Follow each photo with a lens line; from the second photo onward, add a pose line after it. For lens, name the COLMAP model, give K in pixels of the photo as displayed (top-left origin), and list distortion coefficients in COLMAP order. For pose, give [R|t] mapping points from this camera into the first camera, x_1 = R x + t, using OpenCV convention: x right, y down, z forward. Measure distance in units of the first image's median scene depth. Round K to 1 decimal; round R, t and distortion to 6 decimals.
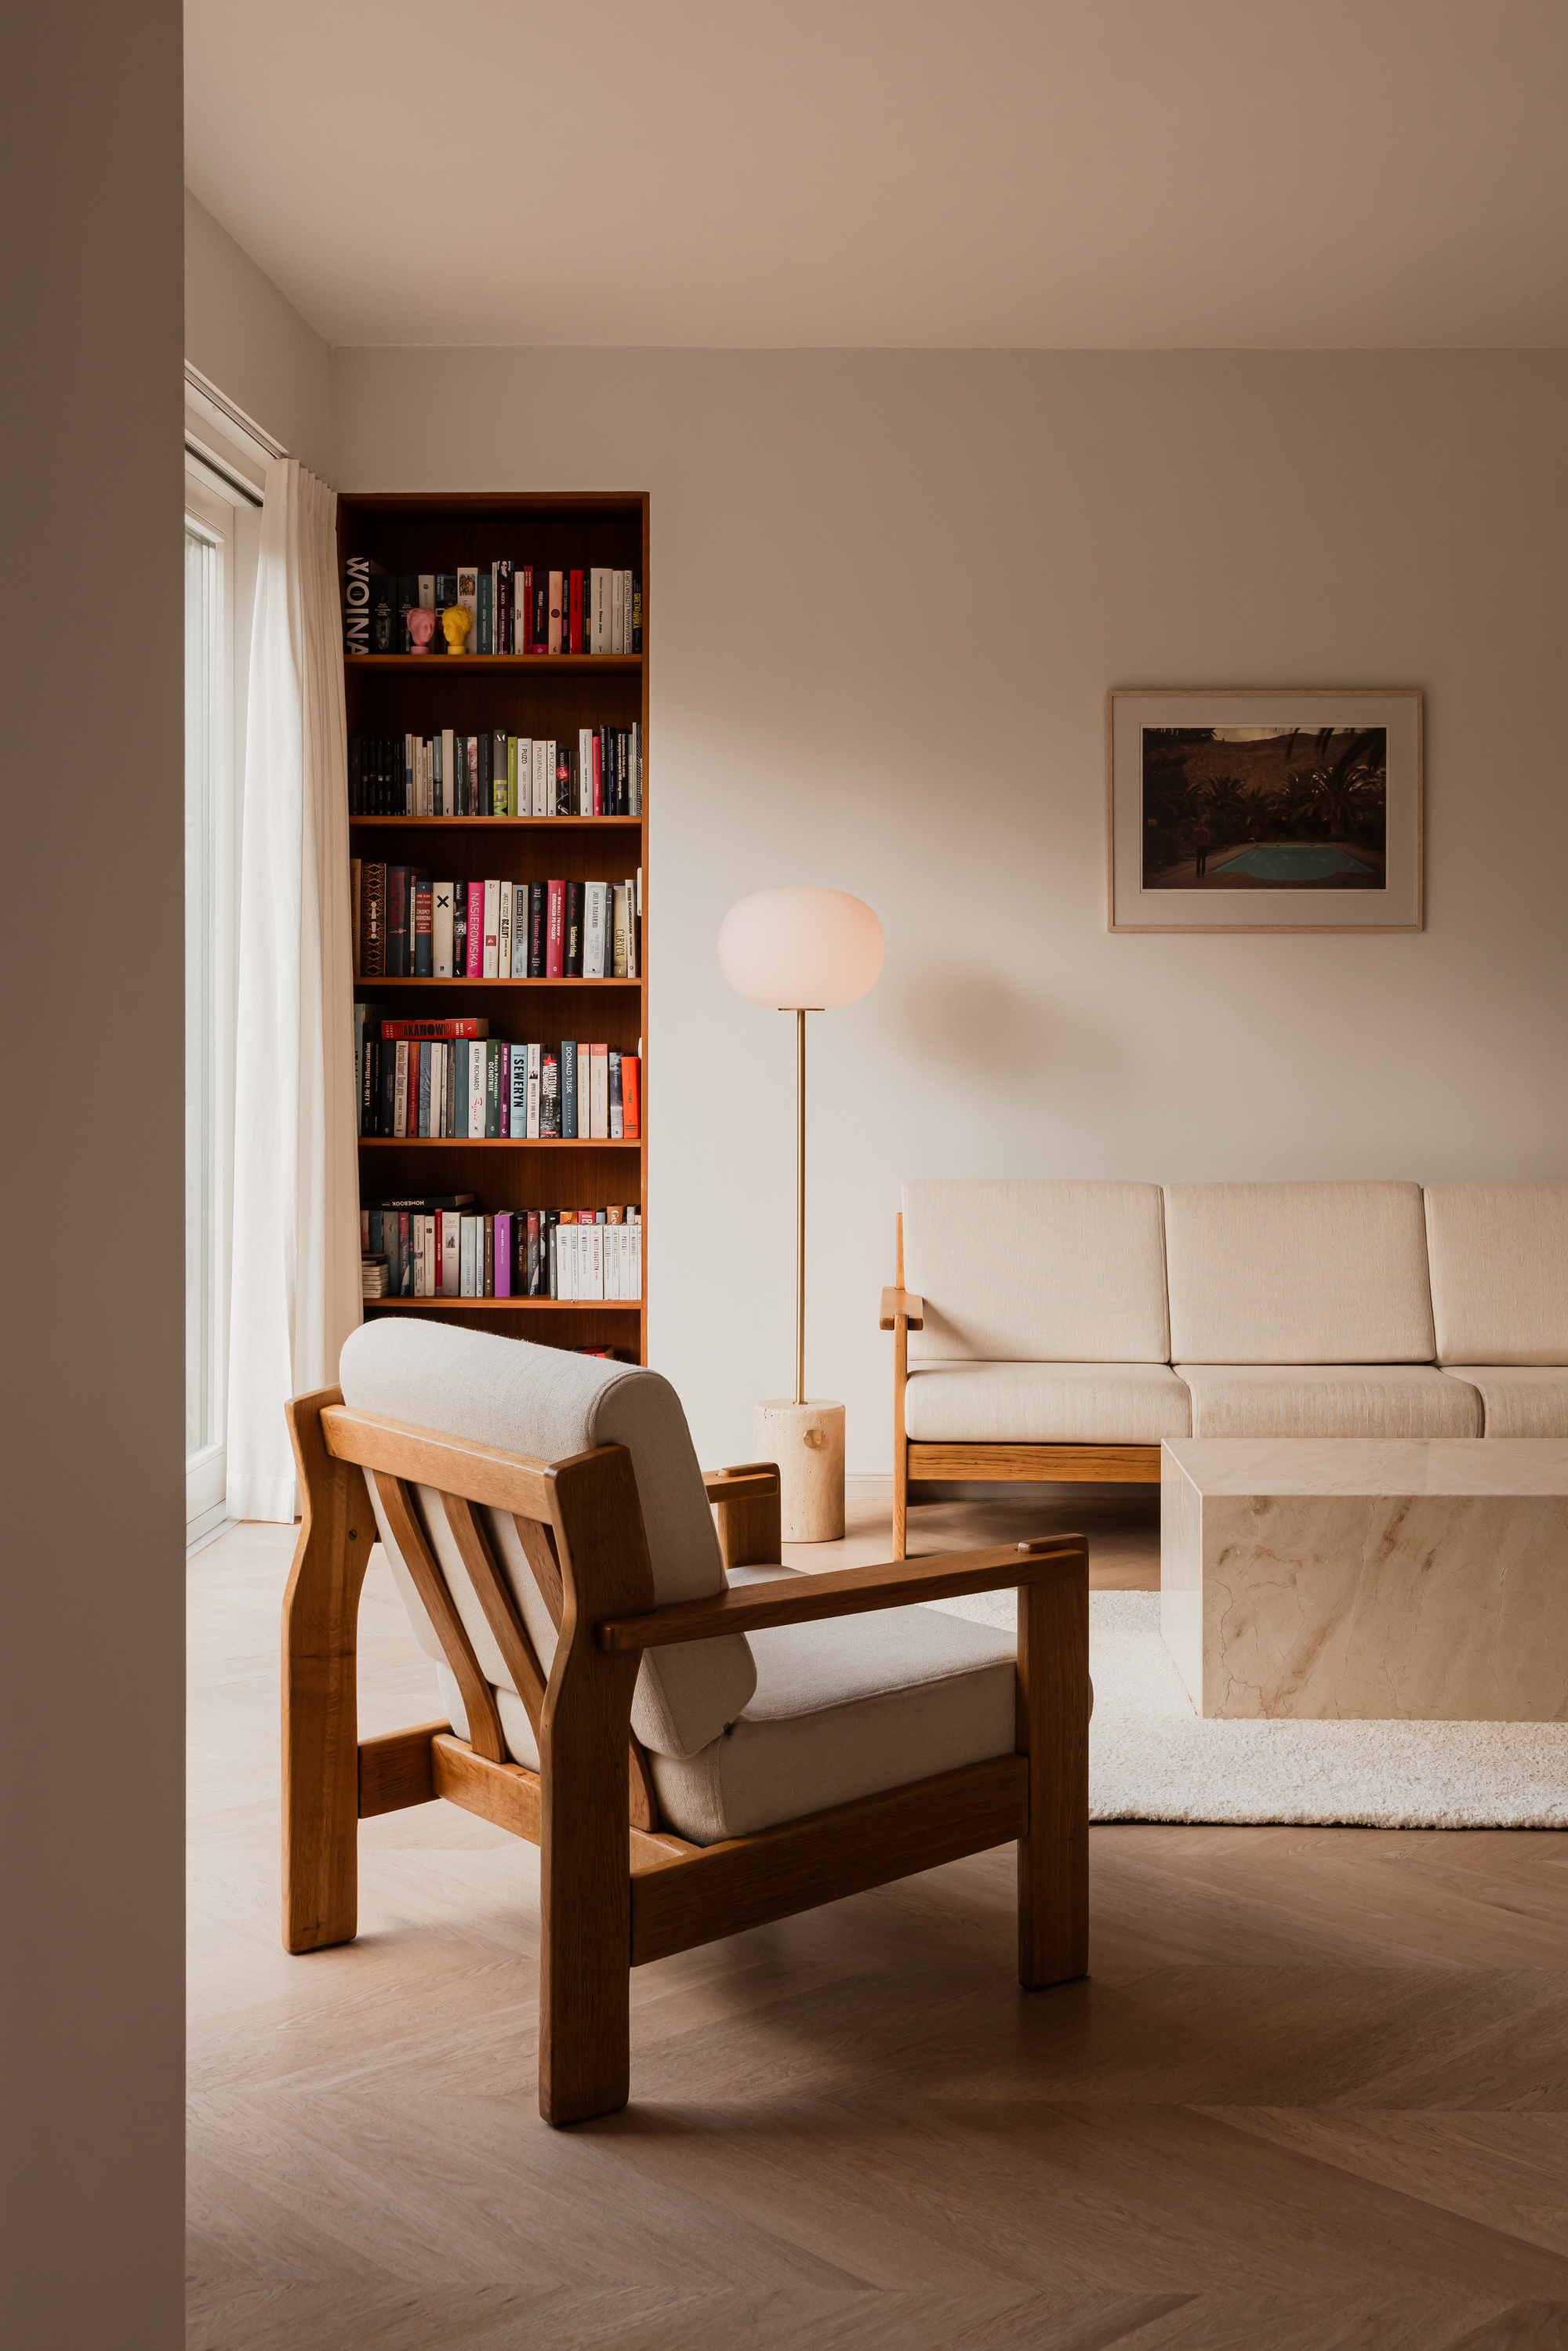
lens RADIAL K [[2335.6, 0, 790.0], [0, 2335.6, 1139.6], [0, 0, 1]] dist [0.012491, -0.000184]
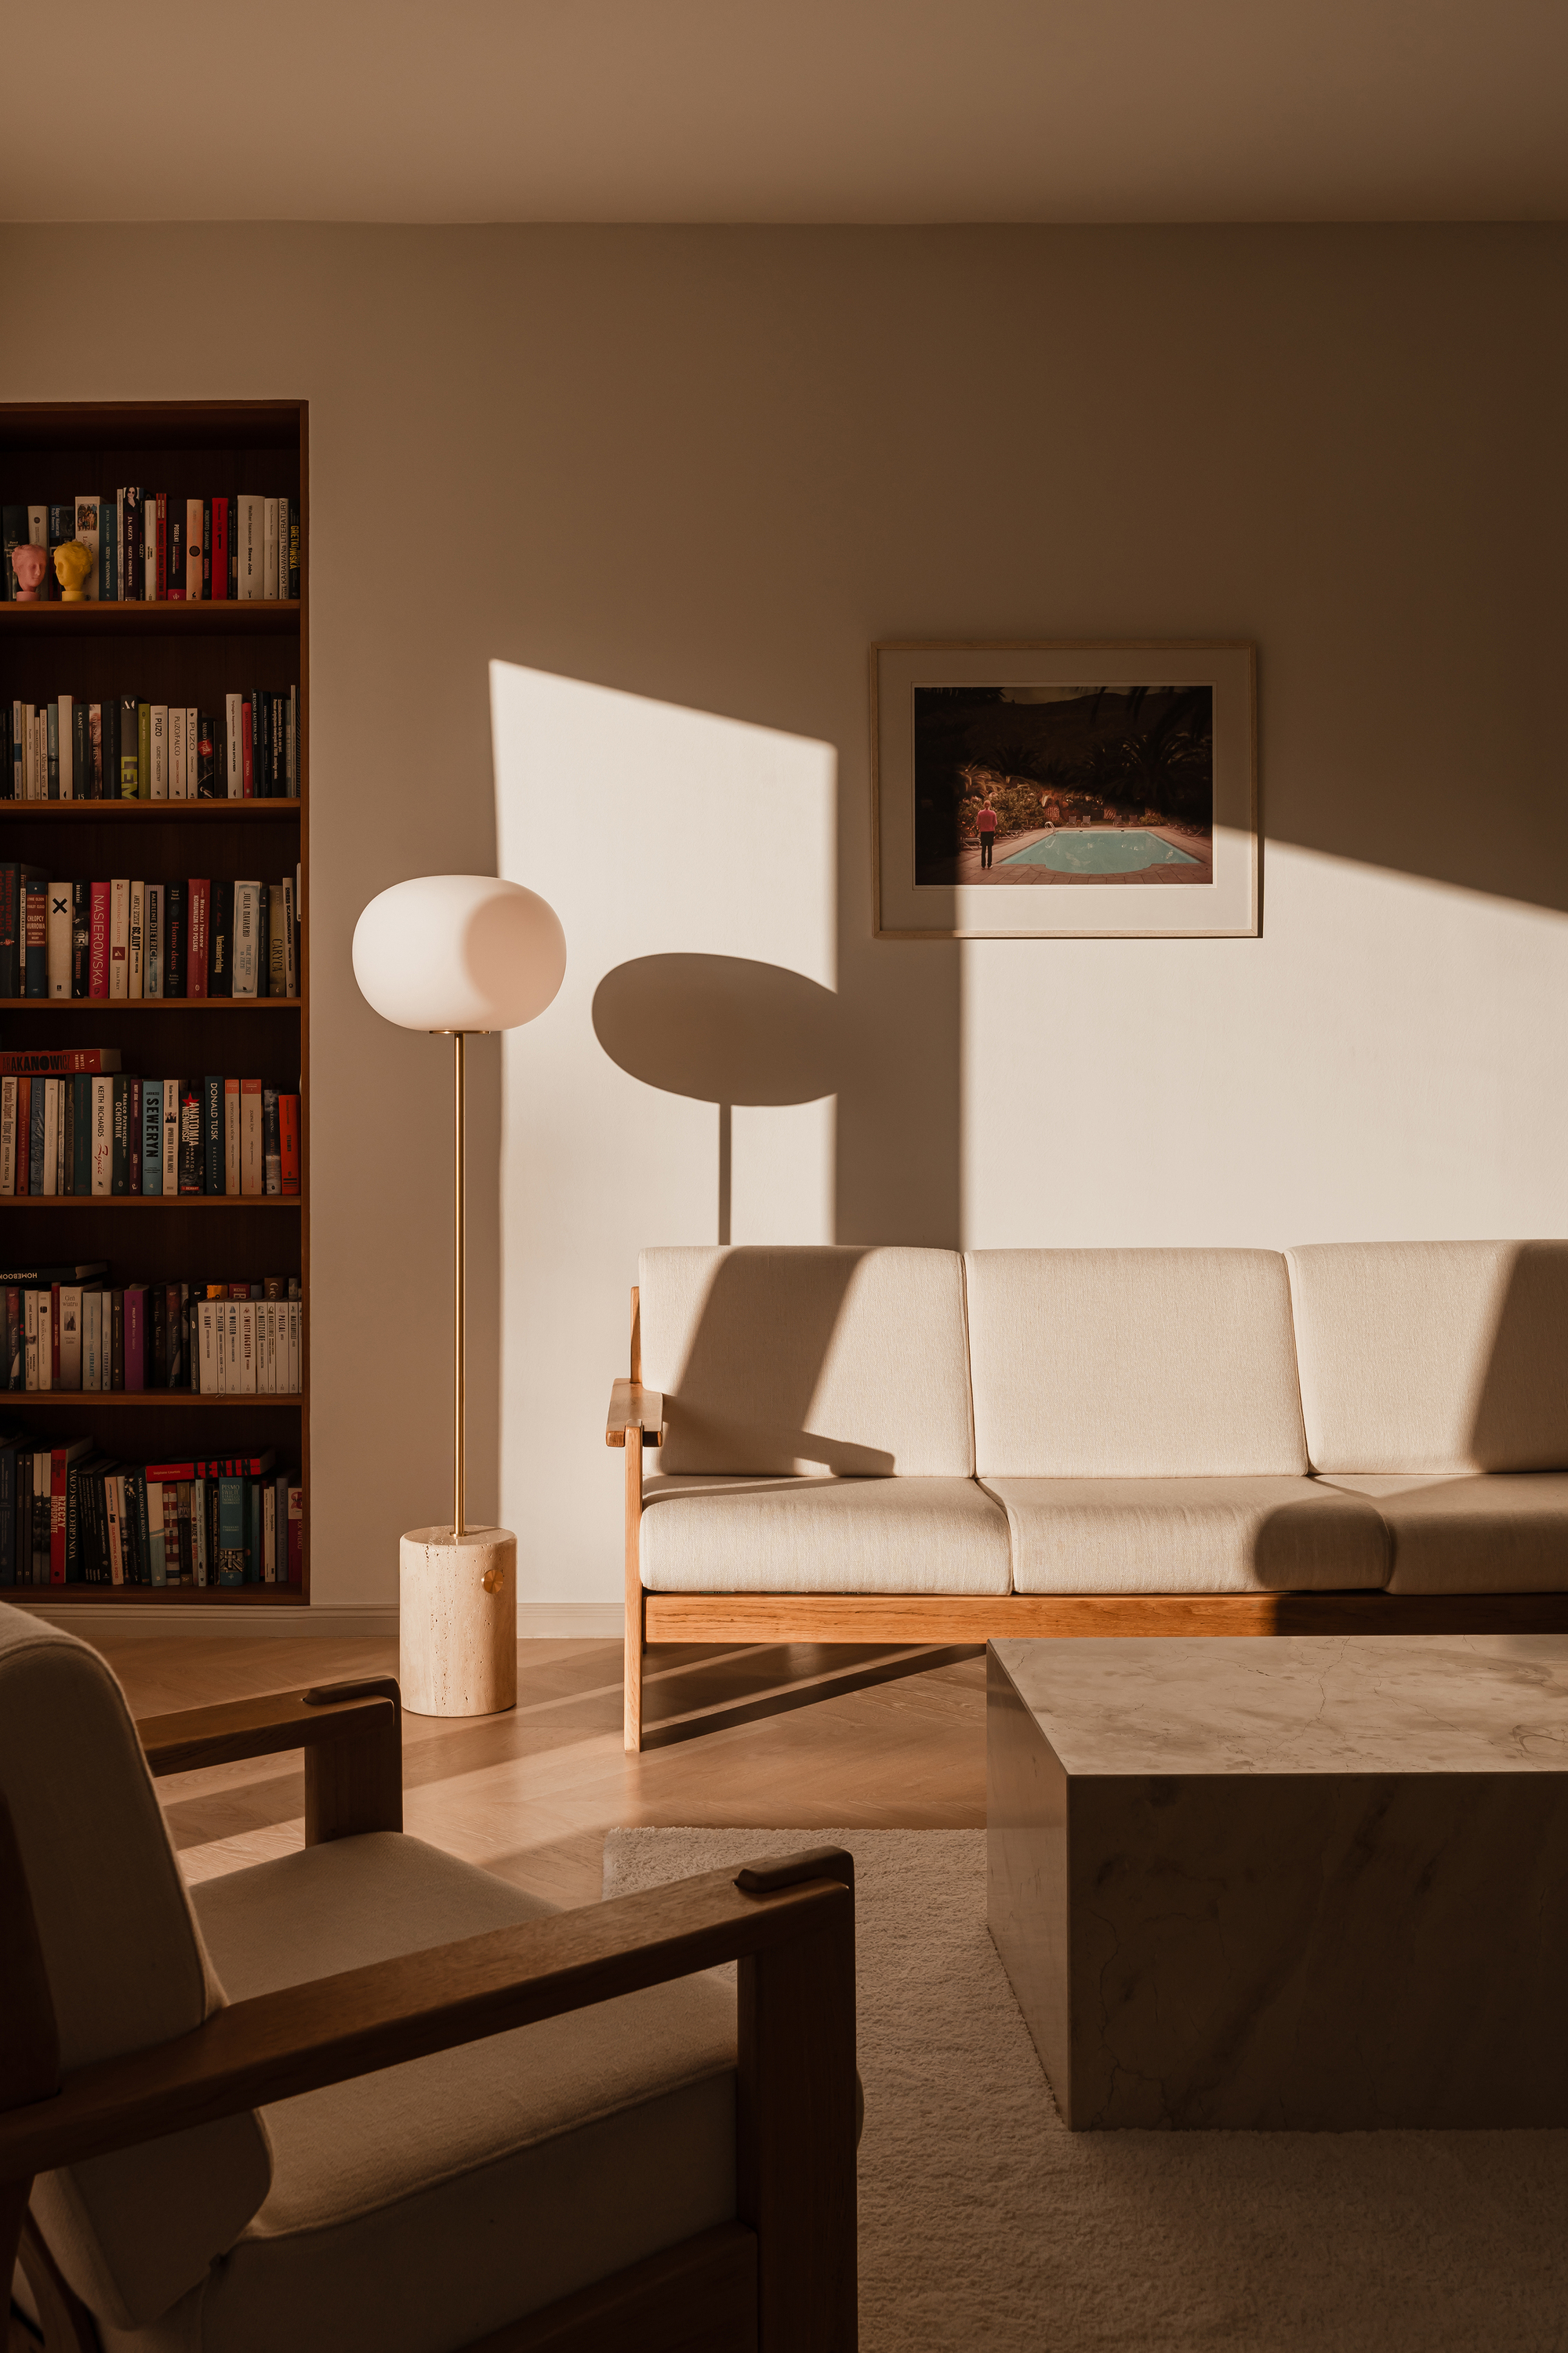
lens RADIAL K [[2337.4, 0, 790.0], [0, 2337.4, 1140.6], [0, 0, 1]] dist [0.012491, -0.000184]
pose [[0.993887, -0.004306, 0.110319, 0.014647], [0.006444, 0.999798, -0.019034, -0.002766], [-0.110215, 0.019629, 0.993714, 0.165684]]
